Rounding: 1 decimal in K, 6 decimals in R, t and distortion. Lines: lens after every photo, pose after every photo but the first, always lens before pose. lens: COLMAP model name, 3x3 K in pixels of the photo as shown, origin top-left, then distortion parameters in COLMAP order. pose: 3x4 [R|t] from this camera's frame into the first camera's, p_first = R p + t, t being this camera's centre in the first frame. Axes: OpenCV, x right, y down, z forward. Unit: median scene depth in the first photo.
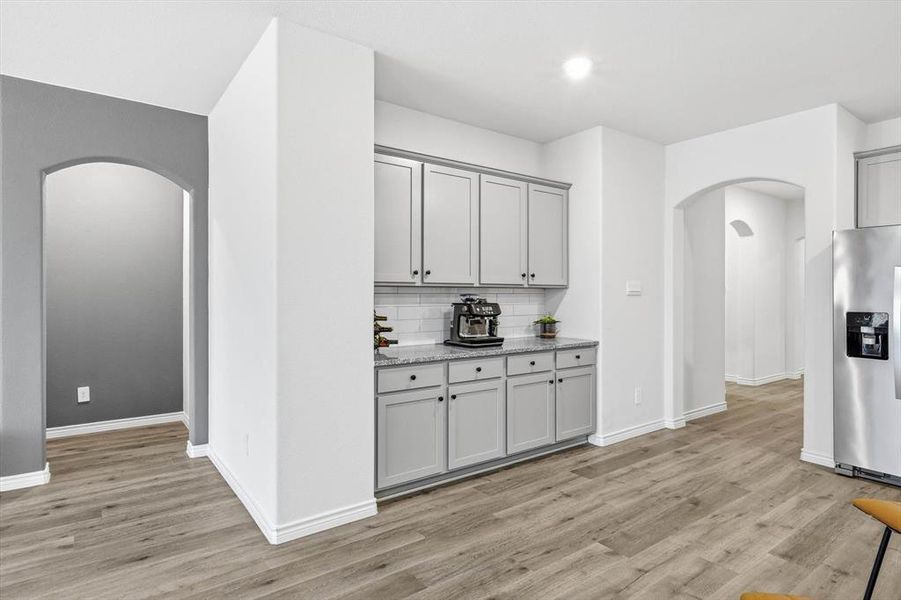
lens RADIAL K [[487.9, 0, 452.4], [0, 487.9, 290.6], [0, 0, 1]] dist [0.004704, -0.000821]
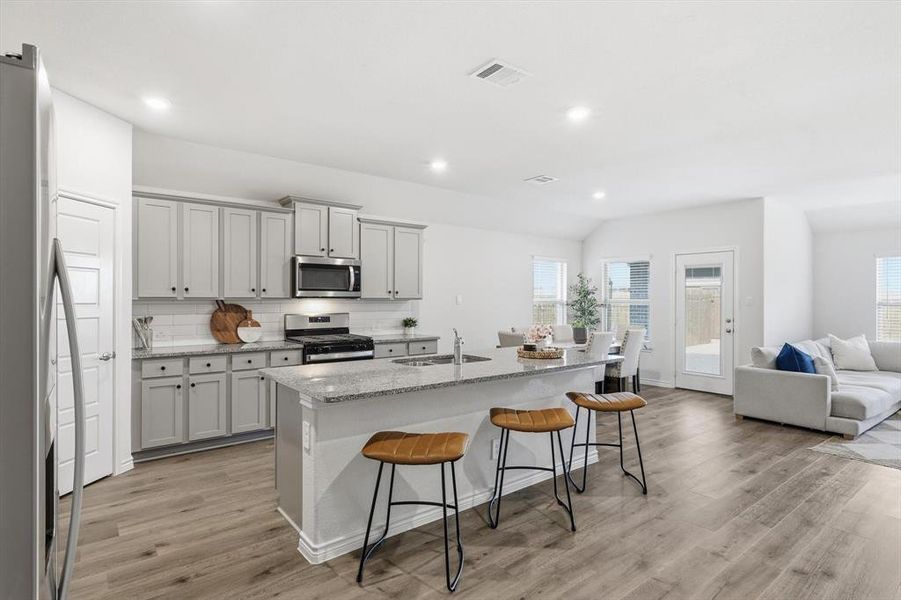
lens RADIAL K [[473.6, 0, 454.9], [0, 473.6, 296.6], [0, 0, 1]] dist [0.011403, 0.000034]
pose [[-0.999070, -0.006999, -0.042543, 0.628986], [-0.006727, 0.999956, -0.006541, -0.011869], [0.042587, -0.006249, -0.999073, 1.290320]]
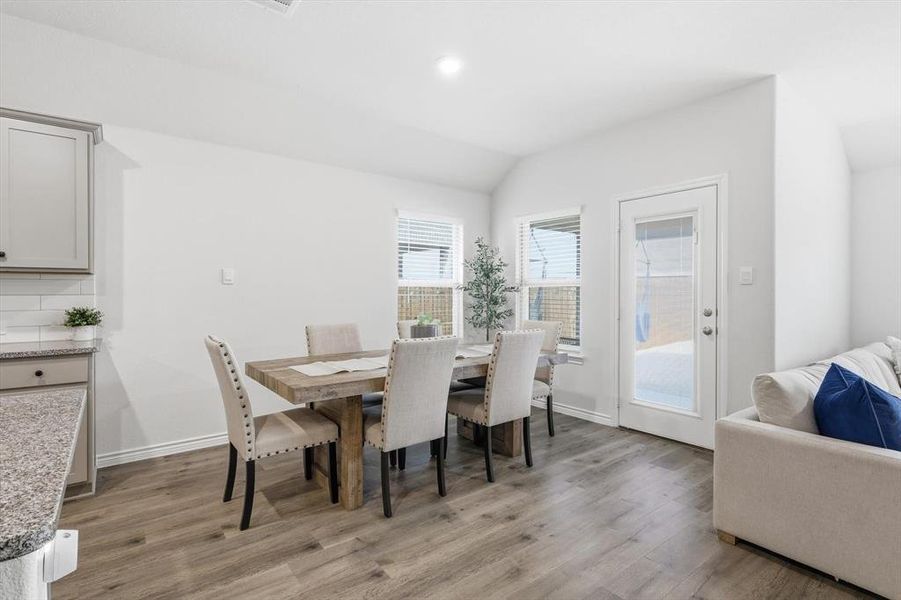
lens RADIAL K [[436.7, 0, 450.9], [0, 436.7, 296.0], [0, 0, 1]] dist [0.003153, 0.002130]
pose [[-0.999862, -0.004608, -0.015944, 0.012815], [-0.004729, 0.999960, 0.007566, 0.024159], [0.015908, 0.007640, -0.999844, 0.356105]]
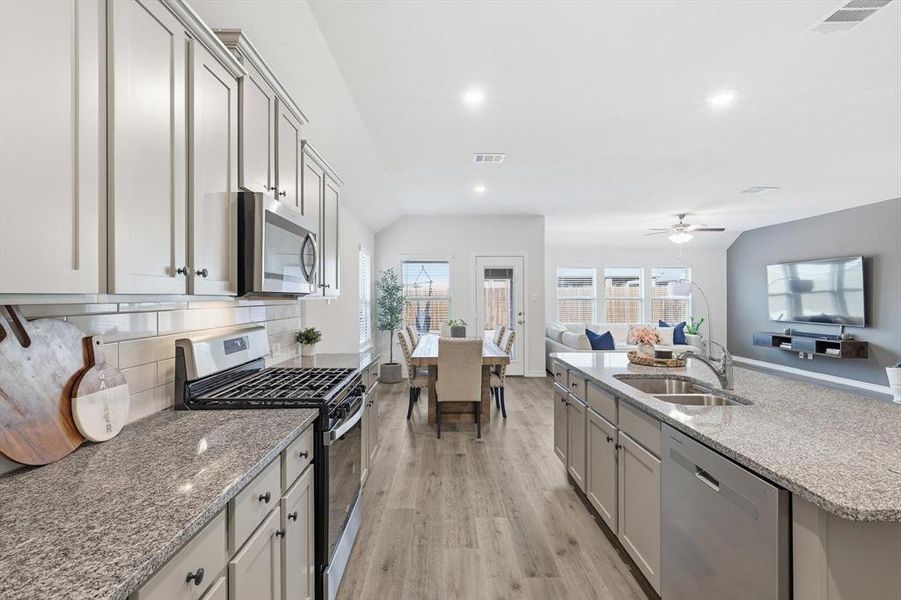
lens RADIAL K [[424.3, 0, 452.6], [0, 424.3, 296.1], [0, 0, 1]] dist [0.007496, -0.000575]
pose [[-0.580560, -0.002175, -0.814215, 1.337587], [0.001270, 0.999993, -0.003577, -0.014378], [0.814216, -0.003110, -0.580553, 0.330155]]
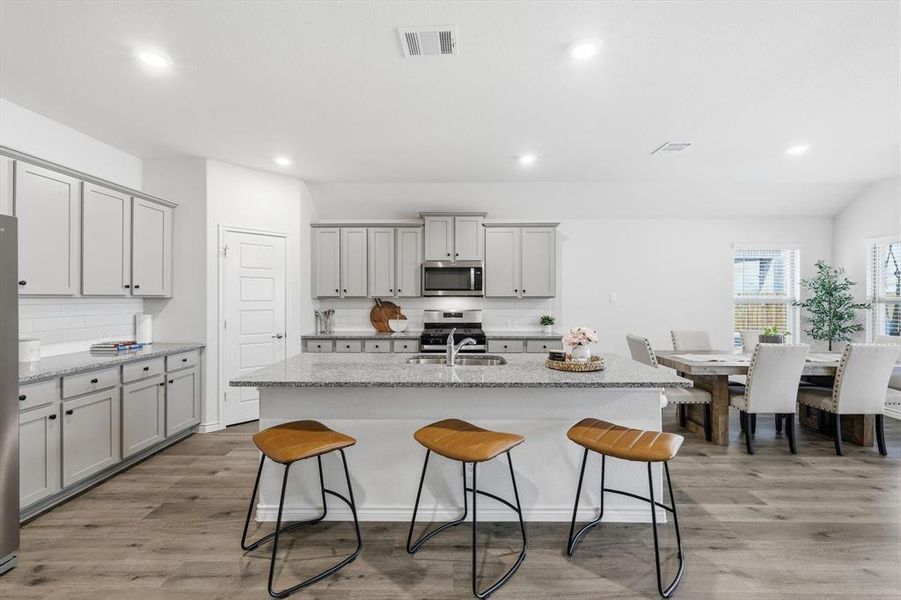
lens RADIAL K [[395.7, 0, 451.9], [0, 395.7, 296.9], [0, 0, 1]] dist [0.005093, -0.001018]
pose [[-0.799568, -0.003529, 0.600565, 0.103556], [-0.004750, 0.999989, -0.000448, -0.012391], [-0.600556, -0.003211, -0.799576, 0.920571]]
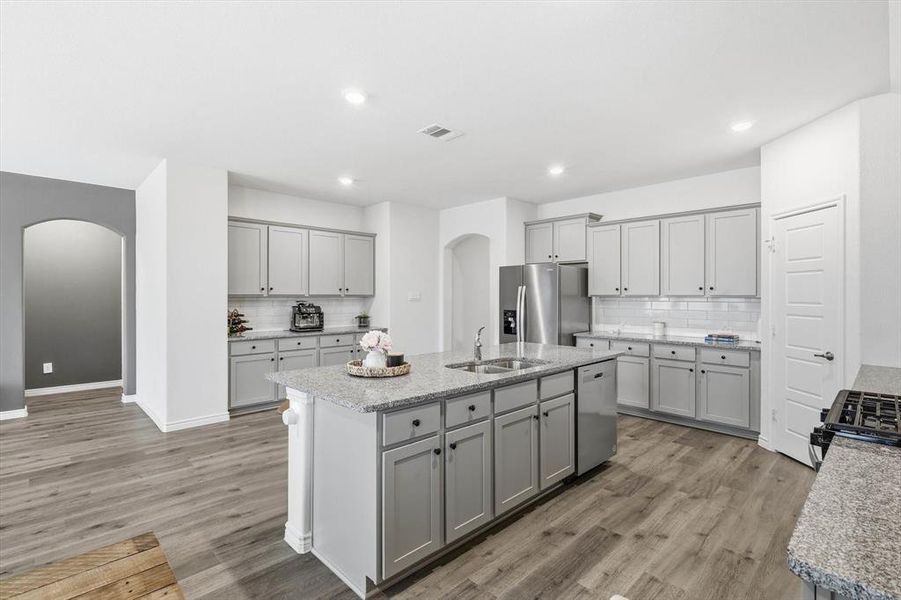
lens RADIAL K [[424.3, 0, 449.6], [0, 424.3, 293.9], [0, 0, 1]] dist [0.007496, -0.000575]
pose [[0.991878, -0.001282, 0.127187, 0.402177], [0.001200, 0.999999, 0.000721, -0.020132], [-0.127188, -0.000562, 0.991879, -0.606258]]
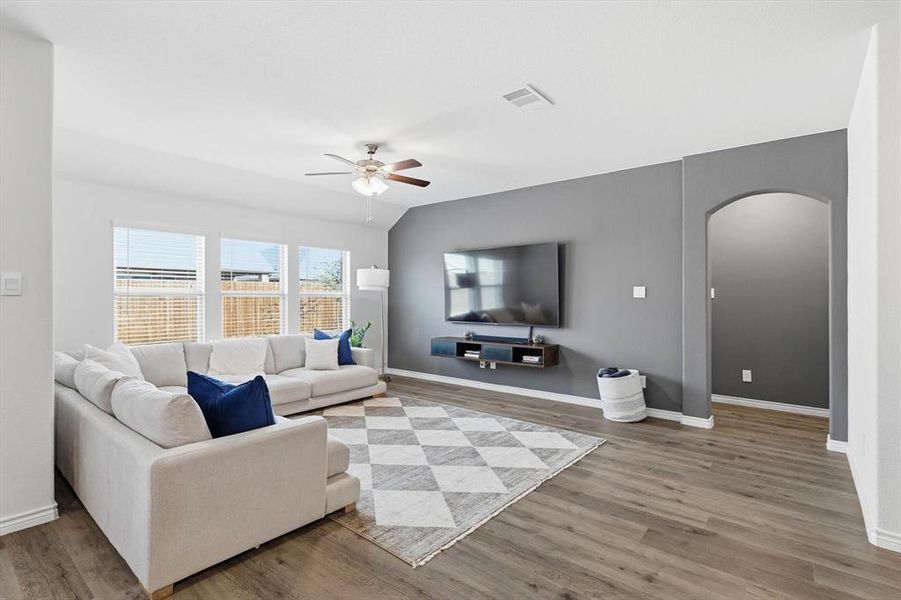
lens RADIAL K [[436.7, 0, 453.1], [0, 436.7, 295.2], [0, 0, 1]] dist [0.003153, 0.002130]
pose [[0.251403, -0.002542, -0.967879, 0.226455], [-0.000906, 0.999995, -0.002861, 0.003802], [0.967882, 0.001596, 0.251400, -0.056193]]
